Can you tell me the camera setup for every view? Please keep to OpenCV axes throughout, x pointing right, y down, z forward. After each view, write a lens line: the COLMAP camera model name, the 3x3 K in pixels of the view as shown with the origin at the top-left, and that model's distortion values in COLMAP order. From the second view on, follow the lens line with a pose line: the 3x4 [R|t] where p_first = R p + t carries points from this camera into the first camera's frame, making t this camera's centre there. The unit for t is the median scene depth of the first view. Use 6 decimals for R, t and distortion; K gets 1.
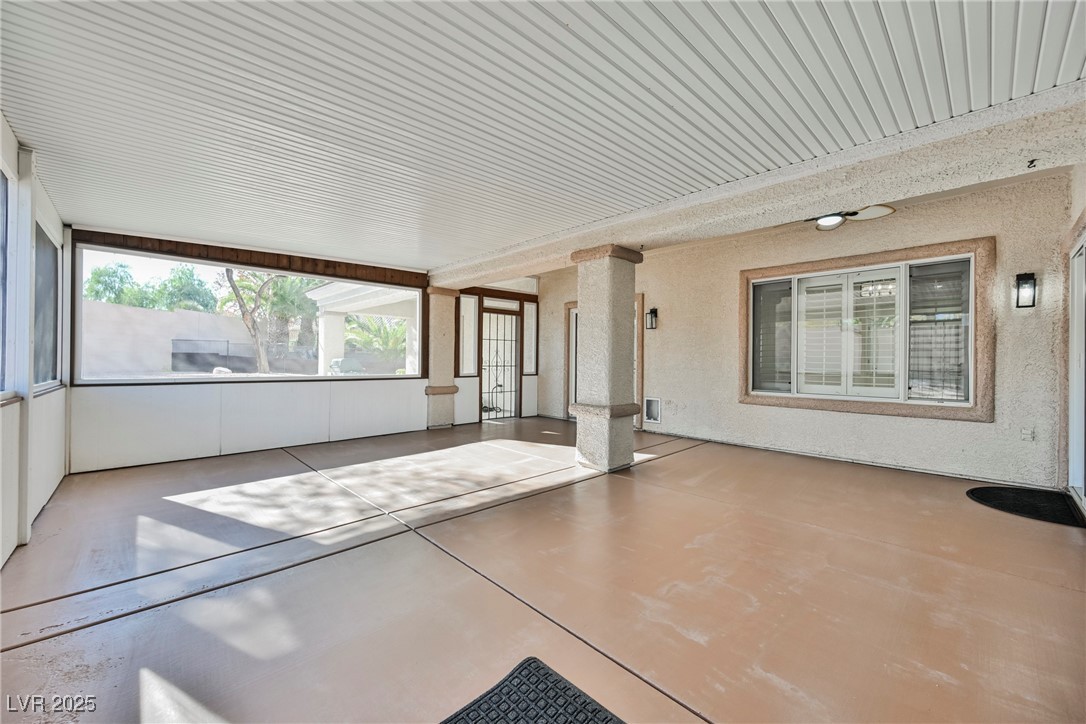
lens RADIAL K [[430.0, 0, 547.6], [0, 430.0, 362.7], [0, 0, 1]] dist [-0.001307, -0.000118]
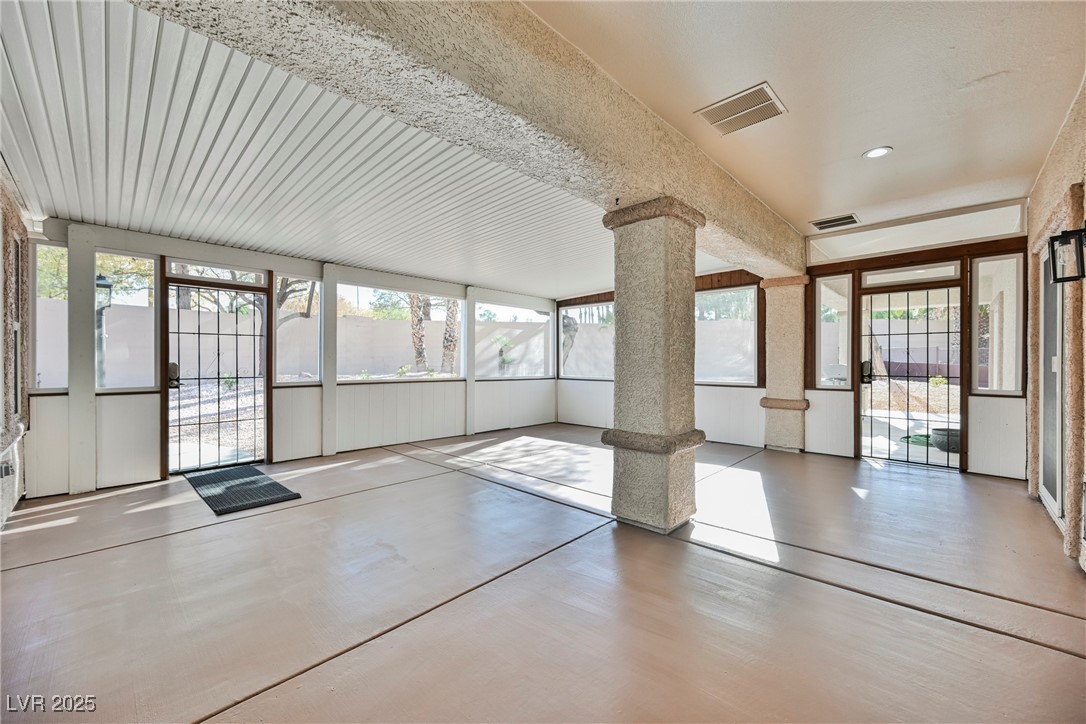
lens RADIAL K [[430.0, 0, 547.6], [0, 430.0, 362.7], [0, 0, 1]] dist [-0.001307, -0.000118]
pose [[0.031702, -0.005084, -0.999484, 0.954653], [-0.006981, 0.999962, -0.005307, -0.010258], [0.999473, 0.007146, 0.031665, 0.927785]]
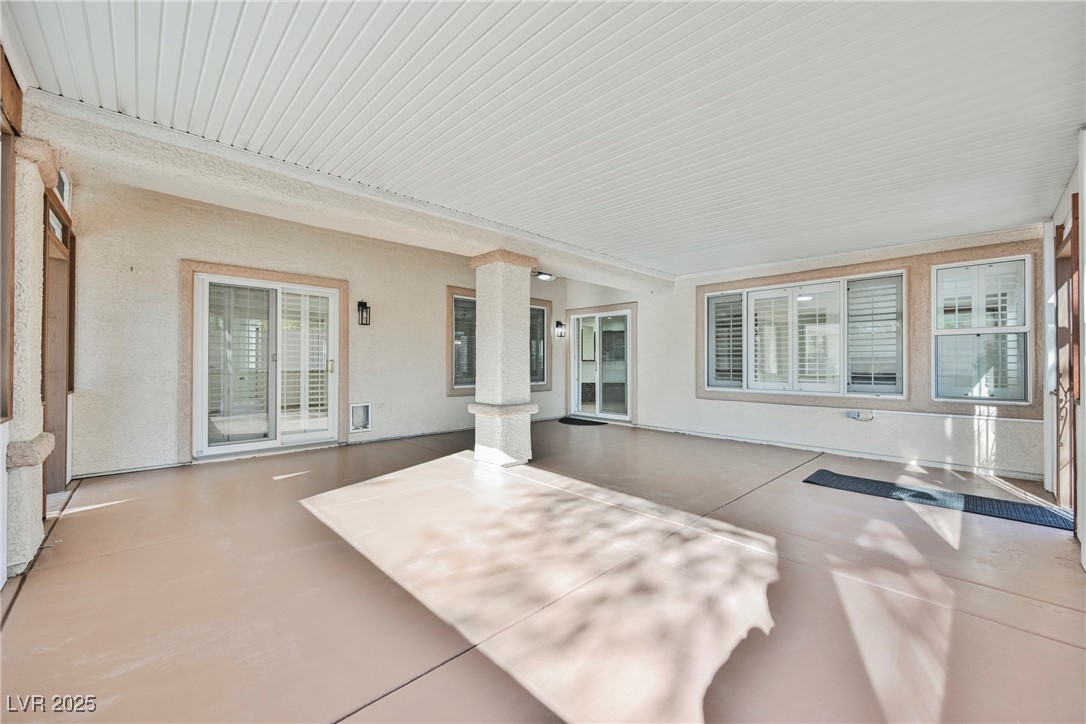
lens RADIAL K [[427.2, 0, 543.0], [0, 427.2, 362.0], [0, 0, 1]] dist [-0.003374, -0.000225]
pose [[-0.008492, -0.004658, 0.999953, -1.030611], [0.005231, 0.999975, 0.004702, -0.008612], [-0.999950, 0.005271, -0.008467, 1.047122]]
